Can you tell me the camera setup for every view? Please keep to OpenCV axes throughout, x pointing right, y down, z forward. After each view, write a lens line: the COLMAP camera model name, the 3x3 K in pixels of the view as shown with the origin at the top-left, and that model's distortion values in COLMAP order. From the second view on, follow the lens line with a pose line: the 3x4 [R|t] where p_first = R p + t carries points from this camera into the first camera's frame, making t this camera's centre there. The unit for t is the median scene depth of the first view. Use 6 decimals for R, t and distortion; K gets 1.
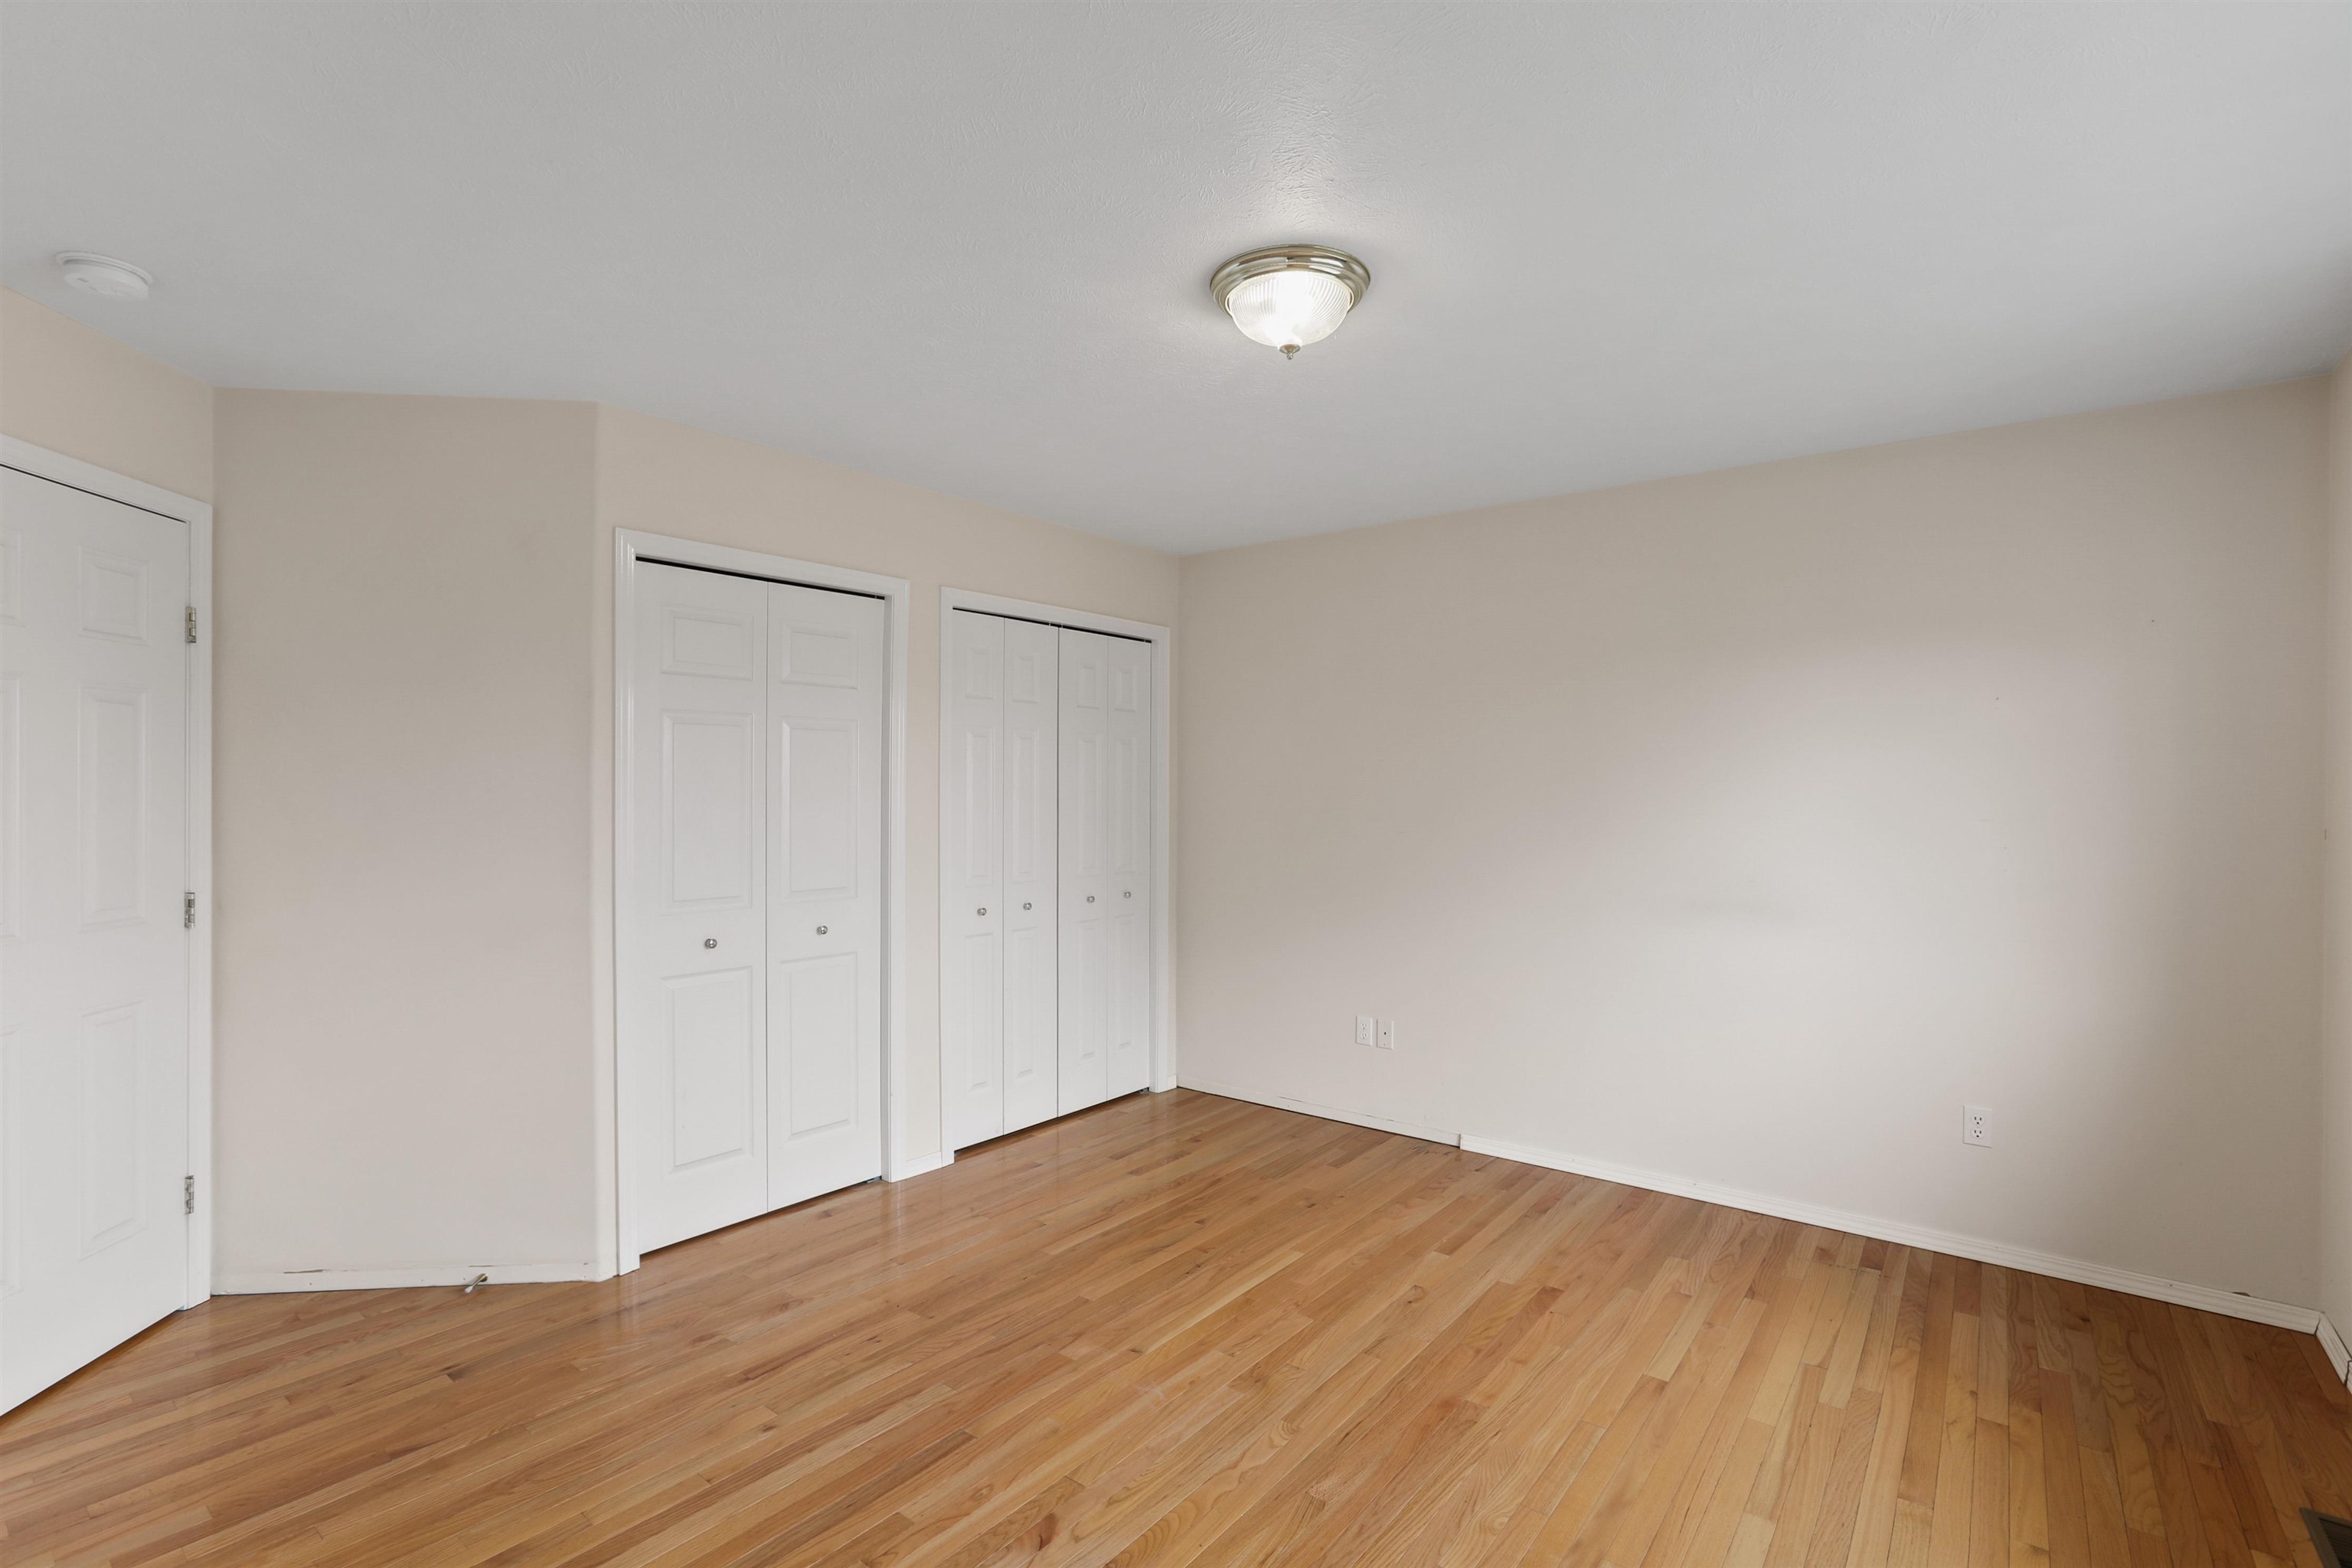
lens RADIAL K [[1085.3, 0, 1176.0], [0, 1085.3, 784.0], [0, 0, 1]] dist [-0.036420, 0.015488]
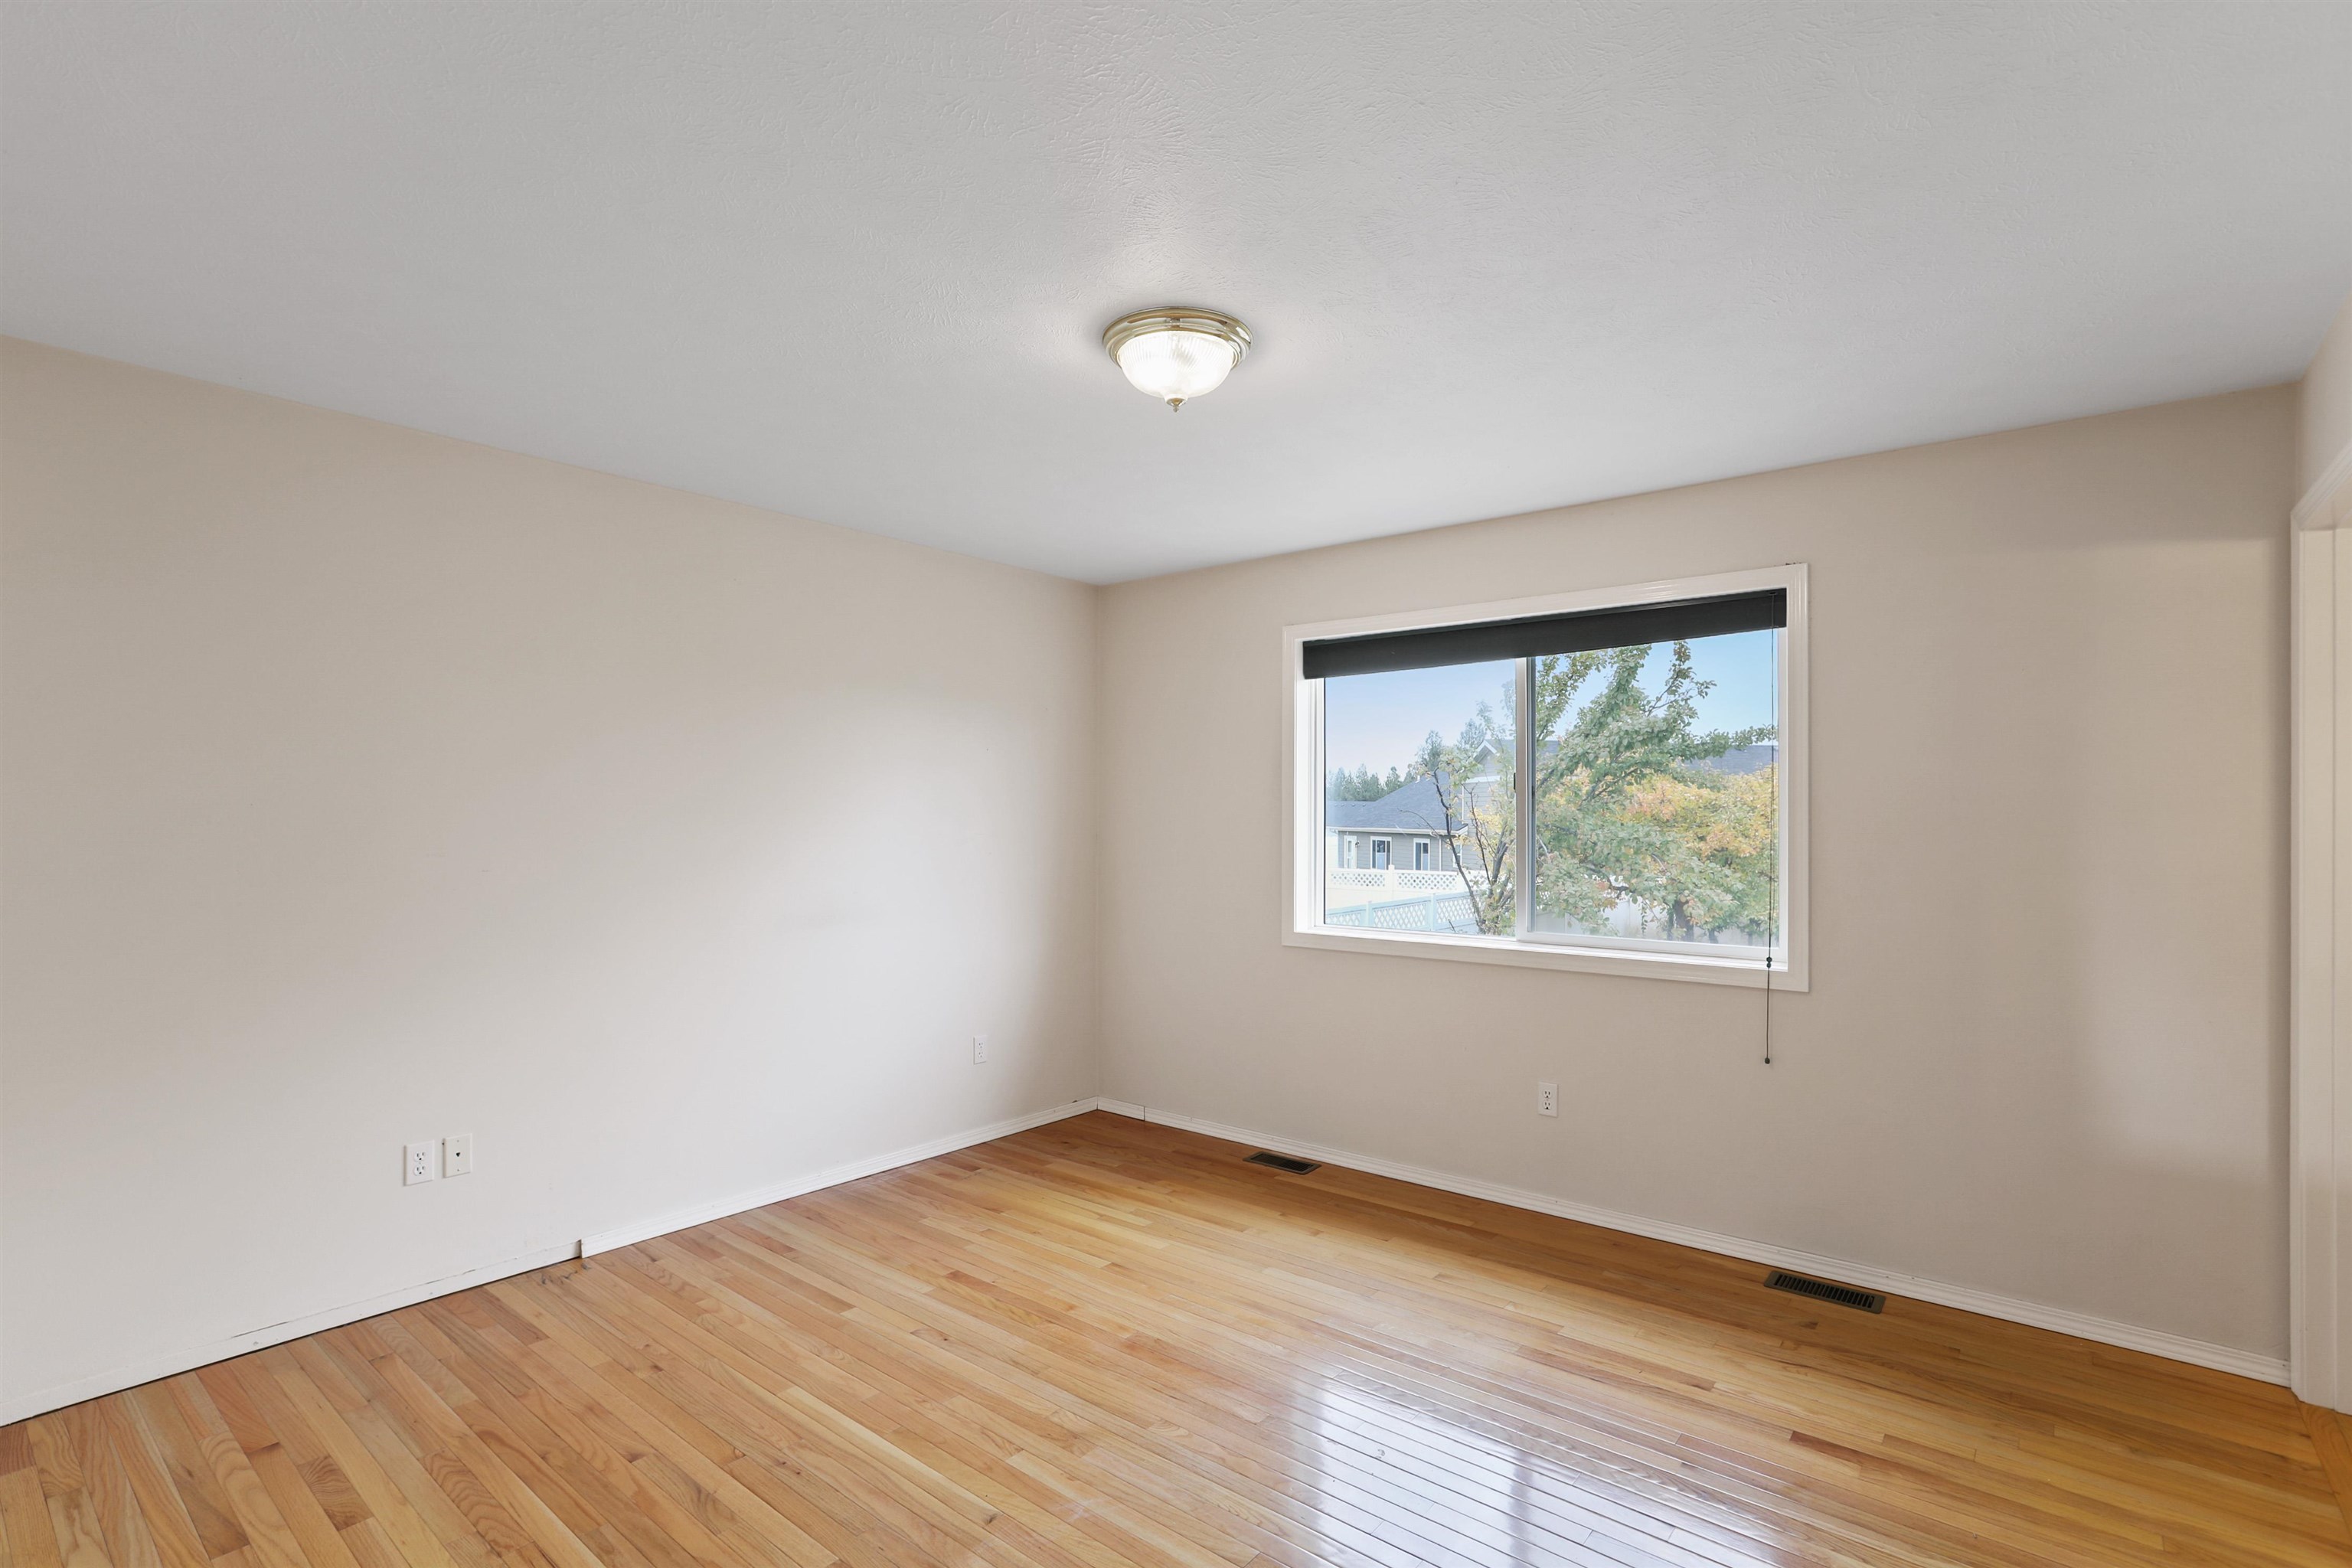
lens RADIAL K [[1085.3, 0, 1176.0], [0, 1085.3, 784.0], [0, 0, 1]] dist [-0.036420, 0.015488]
pose [[0.025716, 0.021722, 0.999433, -0.728307], [-0.009979, 0.999720, -0.021471, -0.007506], [-0.999619, -0.009421, 0.025926, 0.725476]]
